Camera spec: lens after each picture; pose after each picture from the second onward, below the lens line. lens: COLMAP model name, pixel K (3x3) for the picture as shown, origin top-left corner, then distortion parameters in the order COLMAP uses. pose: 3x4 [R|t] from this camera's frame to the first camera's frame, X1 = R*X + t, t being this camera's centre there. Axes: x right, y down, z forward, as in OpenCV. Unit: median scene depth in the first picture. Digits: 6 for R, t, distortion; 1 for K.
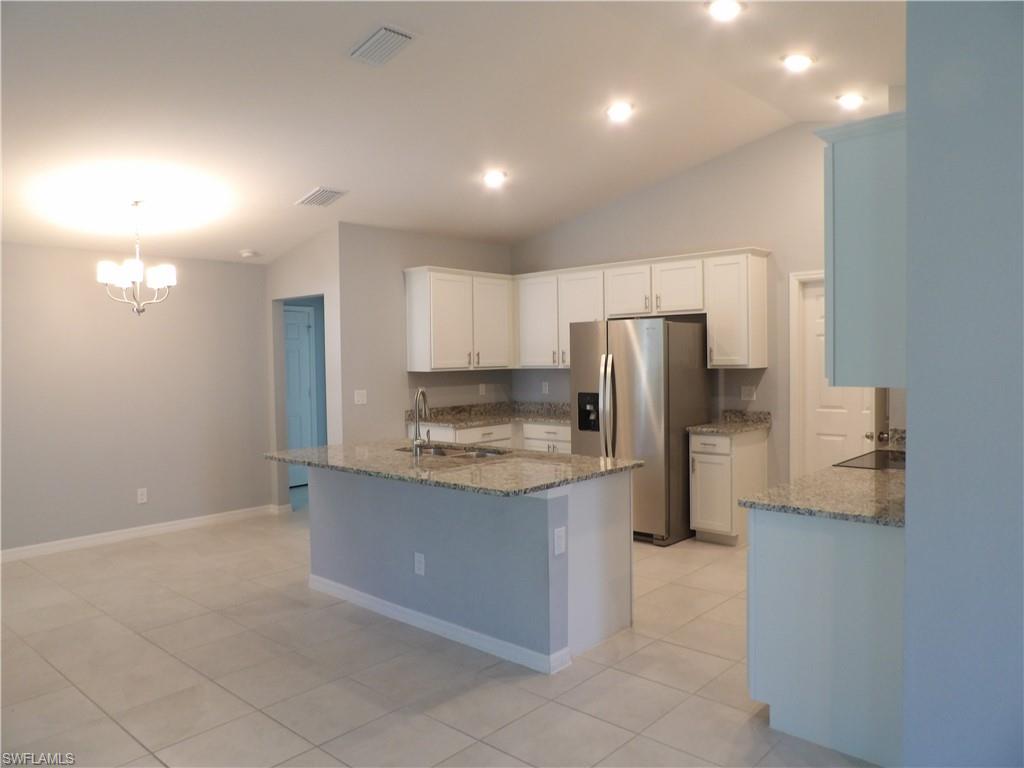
lens RADIAL K [[734.2, 0, 511.5], [0, 734.2, 383.2], [0, 0, 1]] dist [-0.037692, 0.046447]
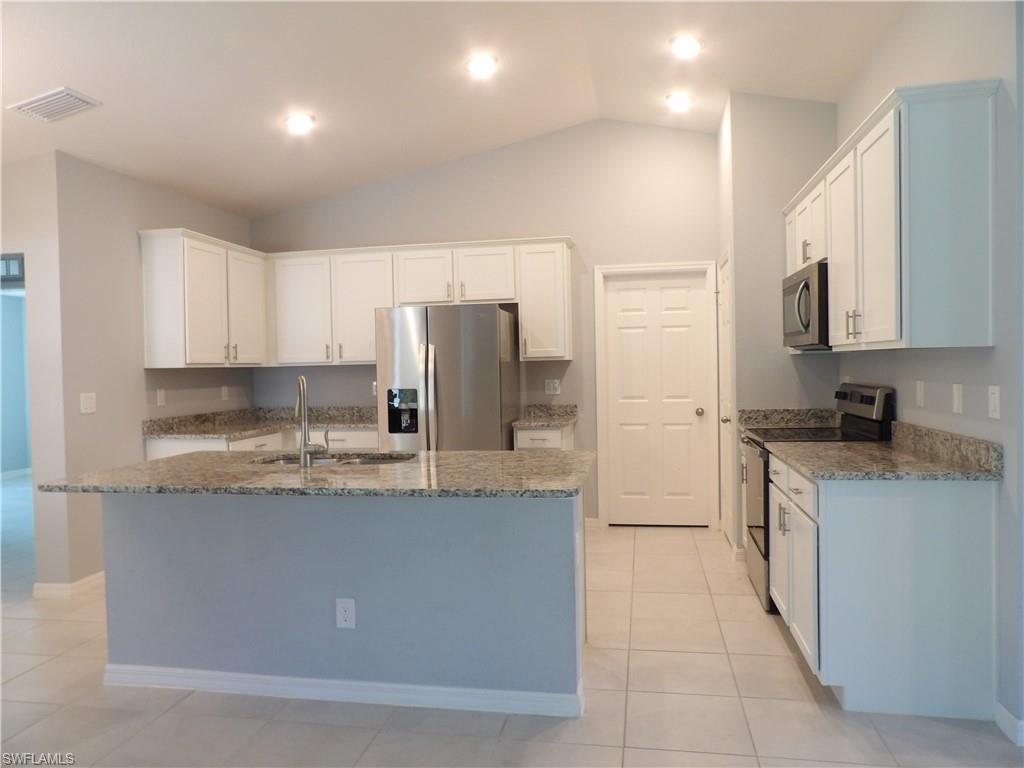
lens RADIAL K [[734.2, 0, 510.2], [0, 734.2, 384.2], [0, 0, 1]] dist [-0.037692, 0.046447]
pose [[0.848834, -0.013965, 0.528475, -0.245877], [0.026632, 0.999511, -0.016366, 0.024931], [-0.527989, 0.027966, 0.848791, 0.198659]]
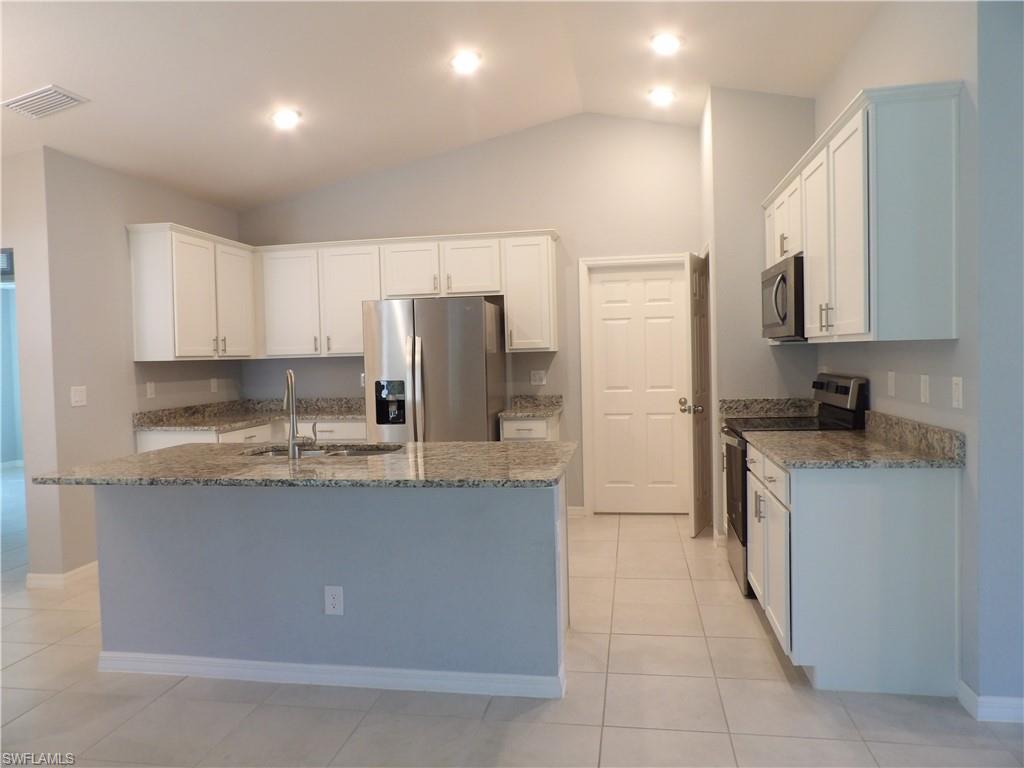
lens RADIAL K [[734.2, 0, 508.4], [0, 734.2, 381.1], [0, 0, 1]] dist [-0.037692, 0.046447]
pose [[0.842789, -0.023638, 0.537724, -0.249060], [0.031364, 0.999494, -0.005221, 0.022641], [-0.537329, 0.021266, 0.843105, 0.183780]]
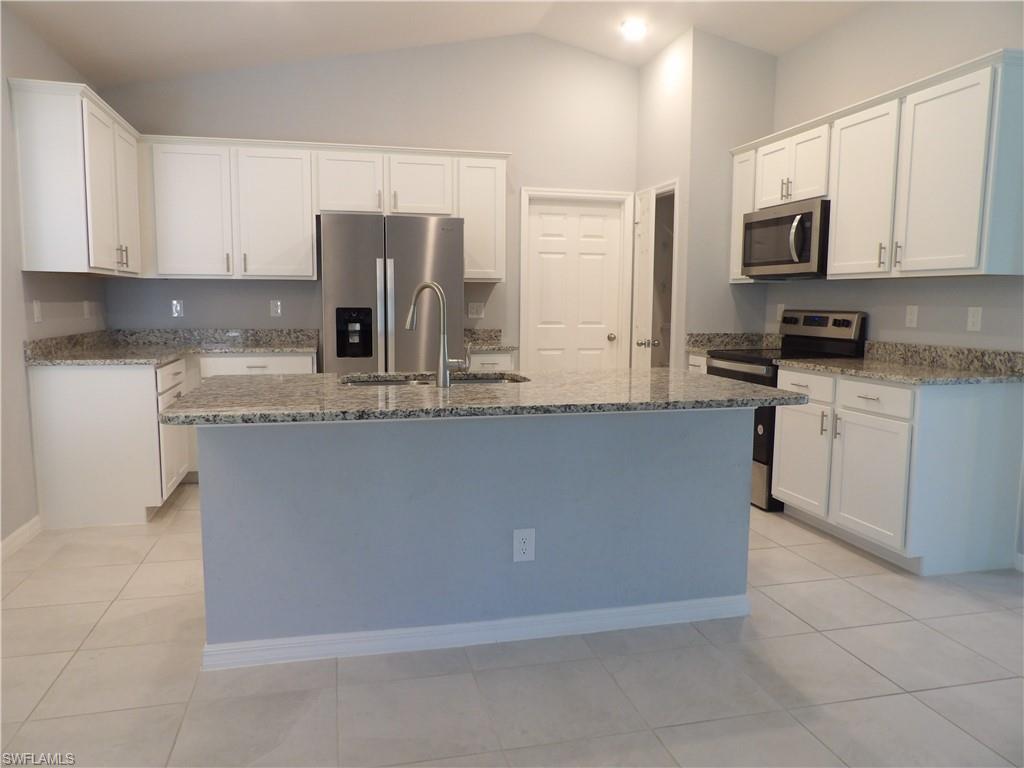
lens RADIAL K [[734.2, 0, 512.2], [0, 734.2, 379.3], [0, 0, 1]] dist [-0.037692, 0.046447]
pose [[0.556612, -0.068390, 0.827953, -0.446234], [0.014780, 0.997263, 0.072438, 0.034867], [-0.830641, -0.028083, 0.556099, 0.436269]]
